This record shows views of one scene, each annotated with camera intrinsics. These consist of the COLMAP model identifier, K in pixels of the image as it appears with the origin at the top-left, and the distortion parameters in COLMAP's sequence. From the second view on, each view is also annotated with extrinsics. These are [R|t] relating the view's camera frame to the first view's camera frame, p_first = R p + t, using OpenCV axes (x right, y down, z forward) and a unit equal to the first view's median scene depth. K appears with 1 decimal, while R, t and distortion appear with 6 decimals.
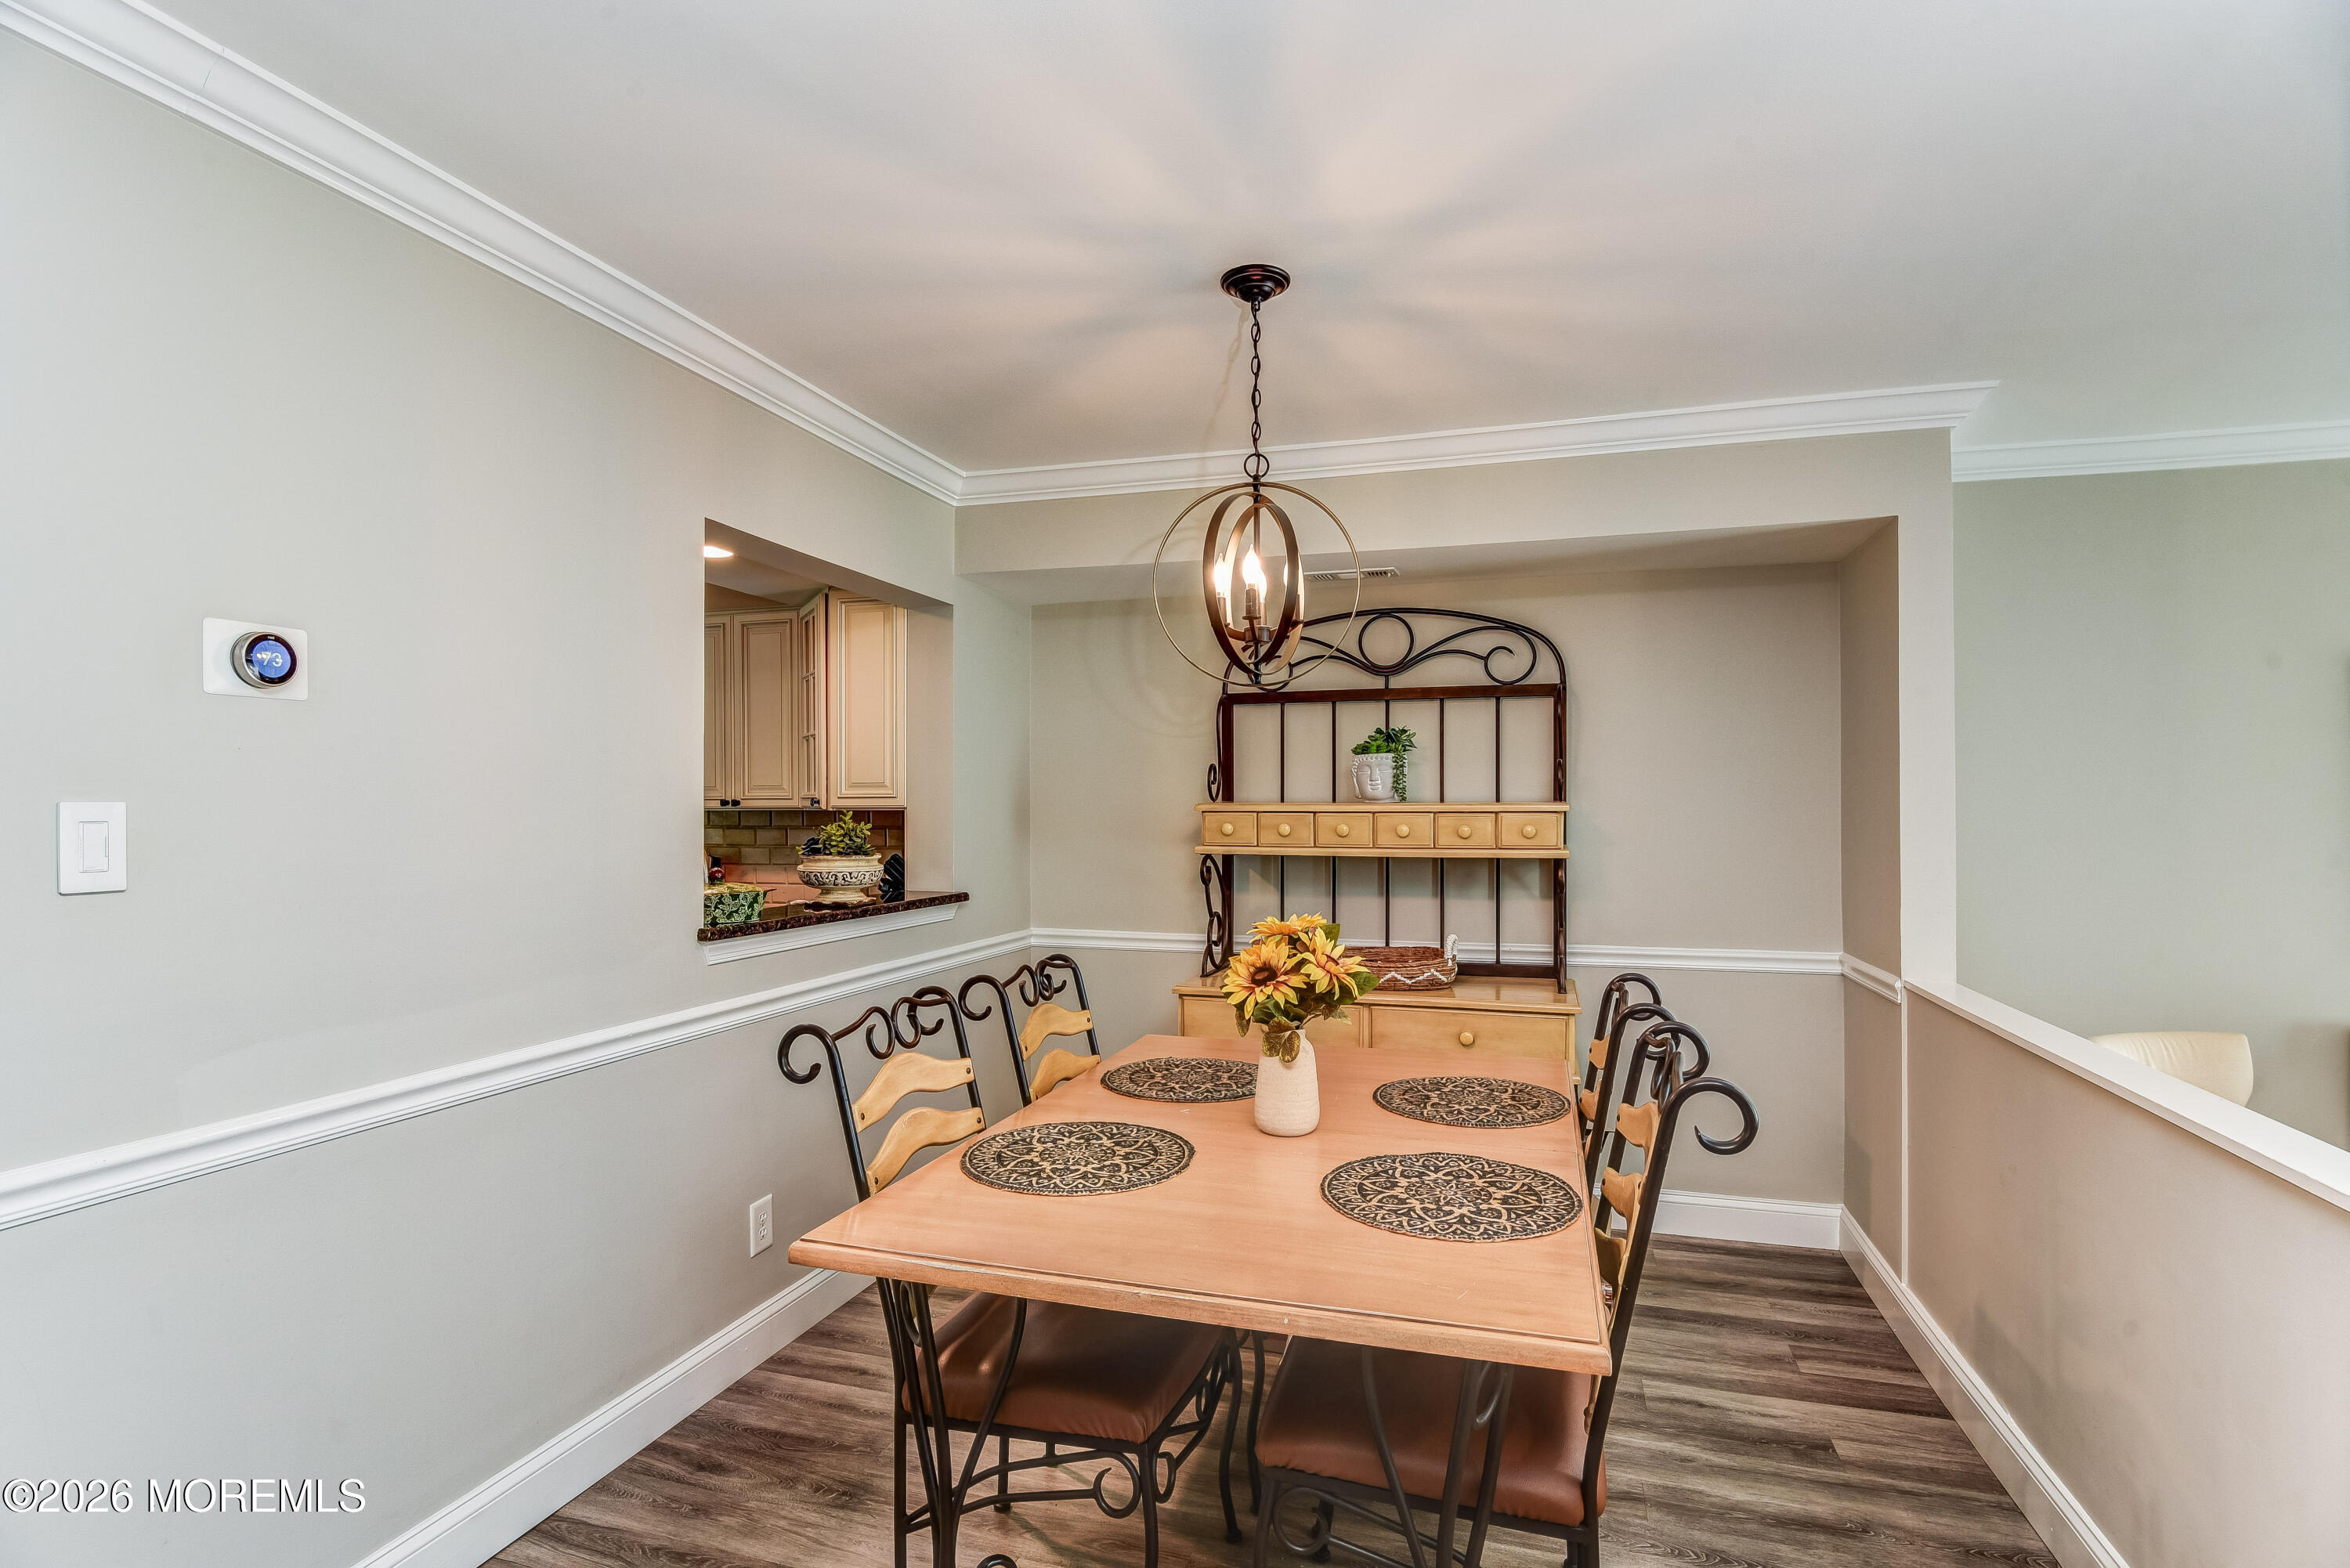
lens RADIAL K [[1162.0, 0, 1184.5], [0, 1162.0, 809.1], [0, 0, 1]] dist [-0.016242, -0.000658]
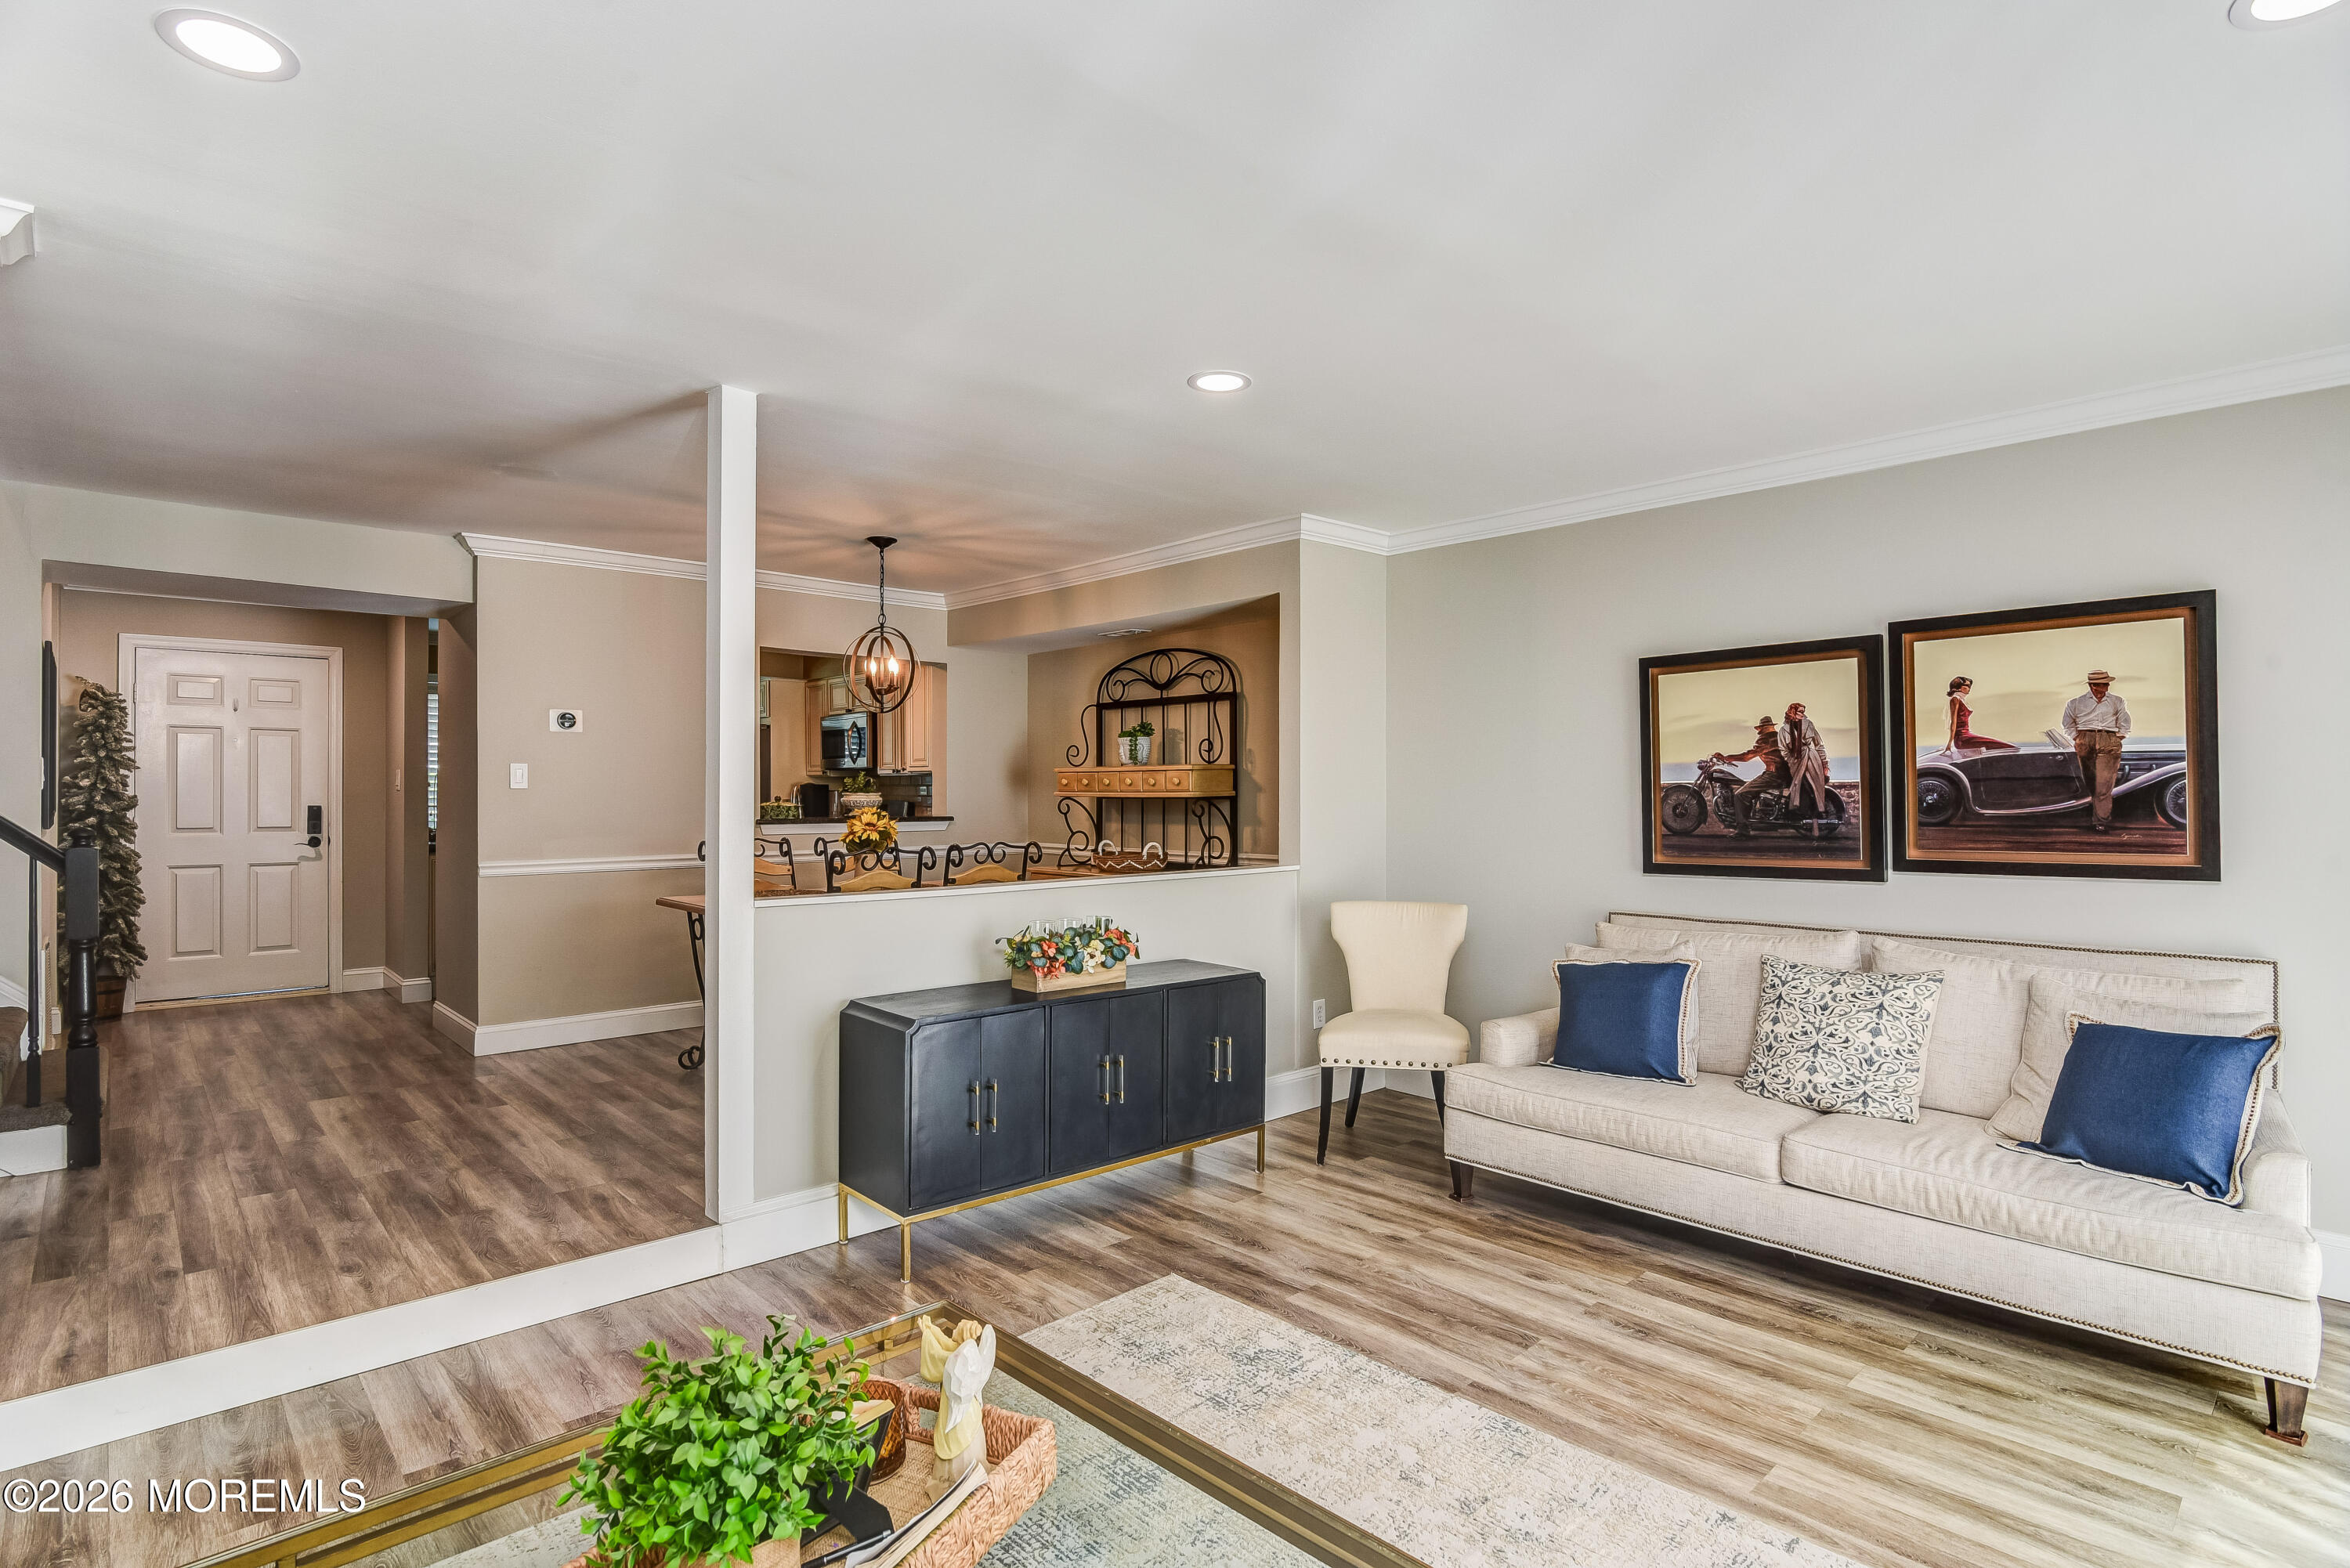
lens RADIAL K [[1202.4, 0, 1208.7], [0, 1202.4, 792.4], [0, 0, 1]] dist [-0.018810, -0.001507]
pose [[0.871514, 0.001208, -0.490370, 1.178469], [-0.001840, 0.999998, -0.000808, 0.035980], [0.490368, 0.001607, 0.871514, -0.512890]]
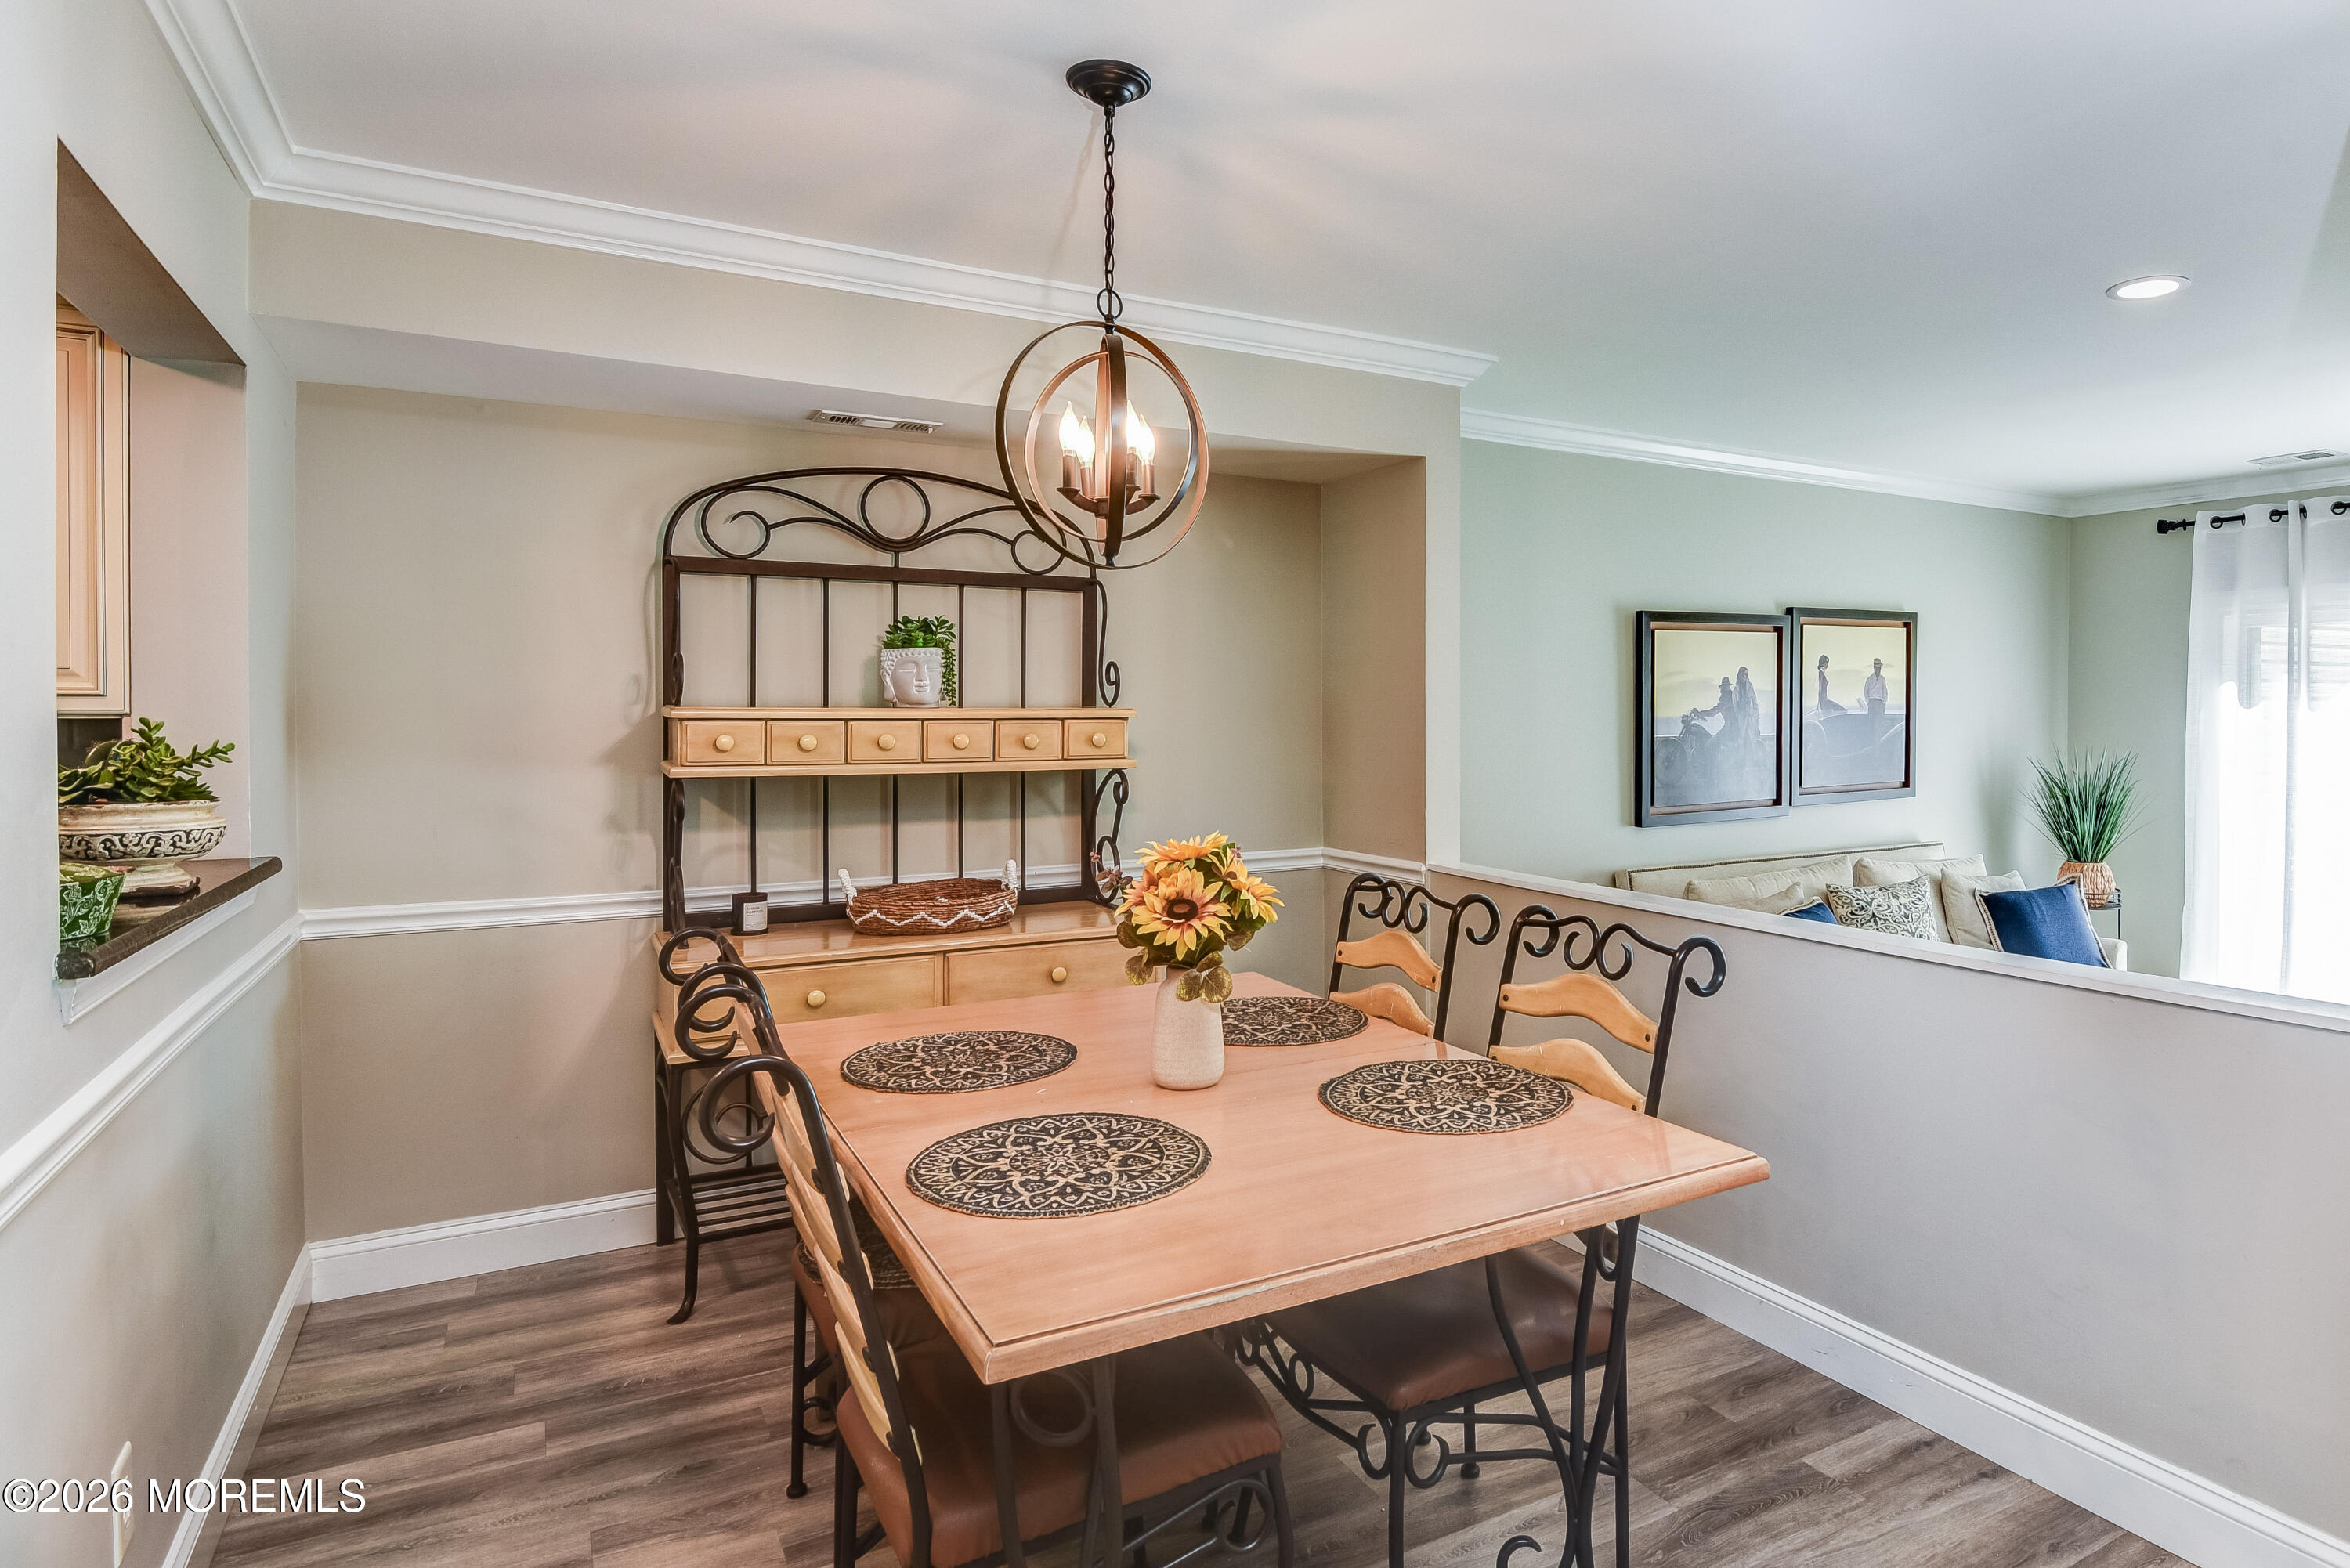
lens RADIAL K [[1332.3, 0, 1395.9], [0, 1332.3, 743.6], [0, 0, 1]] dist [-0.027481, -0.000037]
pose [[0.648494, -0.016577, 0.761040, -0.337331], [-0.000207, 0.999759, 0.021953, -0.000737], [-0.761220, -0.014394, 0.648334, 0.139017]]
